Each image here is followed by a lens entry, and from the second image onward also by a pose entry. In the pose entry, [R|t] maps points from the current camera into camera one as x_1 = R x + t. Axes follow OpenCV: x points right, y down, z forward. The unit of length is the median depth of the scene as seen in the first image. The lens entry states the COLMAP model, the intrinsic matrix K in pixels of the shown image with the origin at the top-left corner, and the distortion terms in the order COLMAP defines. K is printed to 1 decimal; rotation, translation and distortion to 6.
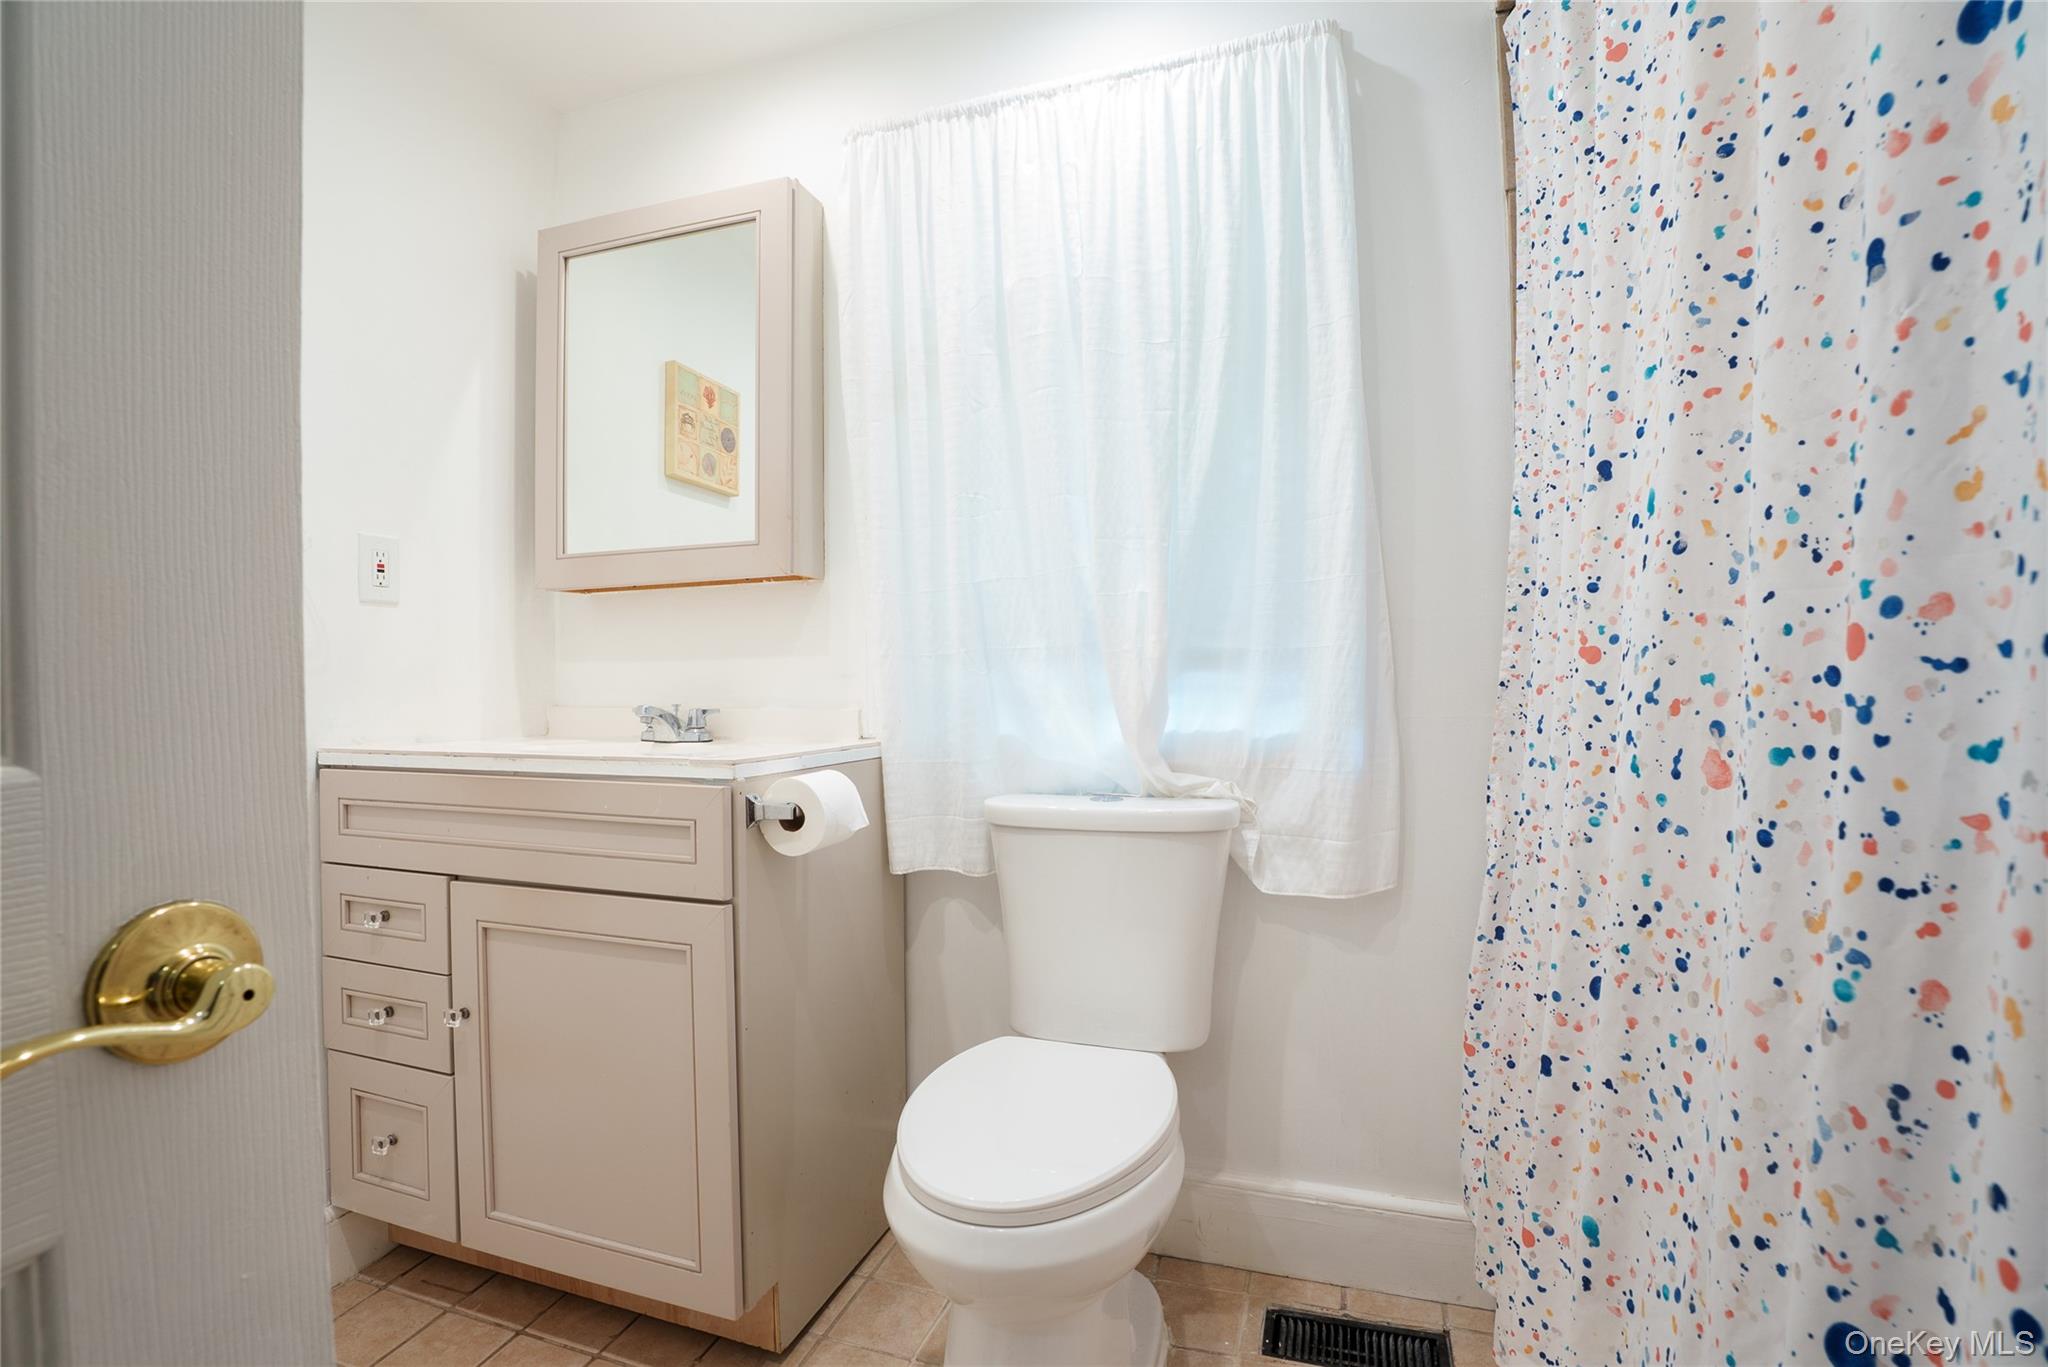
lens RADIAL K [[966.3, 0, 1036.4], [0, 966.3, 682.2], [0, 0, 1]] dist [-0.069972, 0.017220]
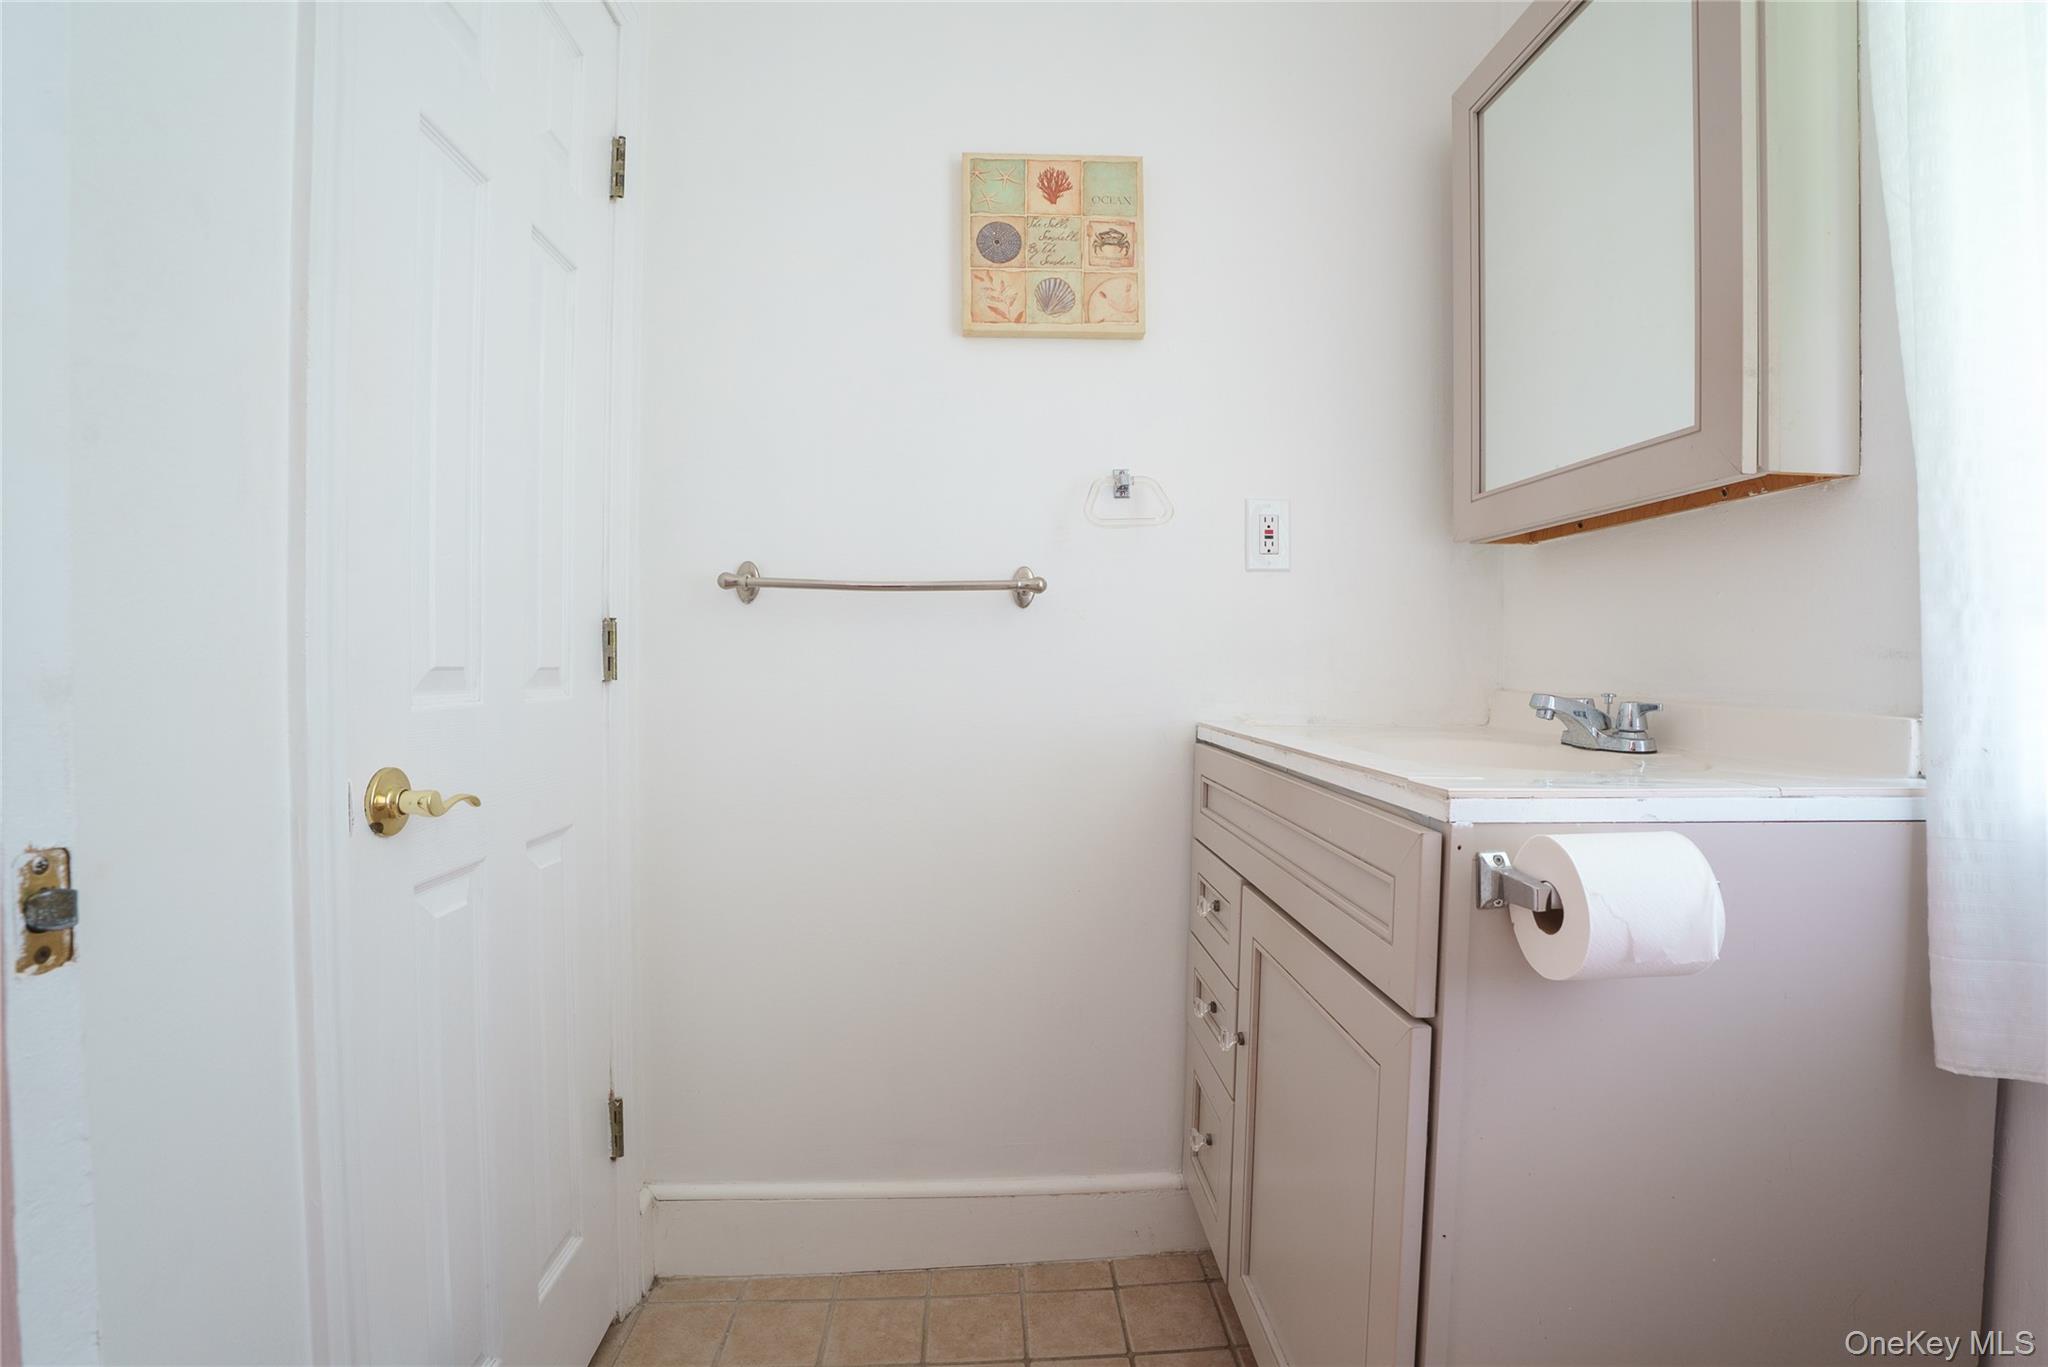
lens RADIAL K [[966.3, 0, 1036.4], [0, 966.3, 682.2], [0, 0, 1]] dist [-0.069972, 0.017220]
pose [[0.336441, 0.034794, -0.941061, 0.142791], [-0.008397, 0.999388, 0.033949, -0.005123], [0.941667, -0.003520, 0.336528, 0.501600]]
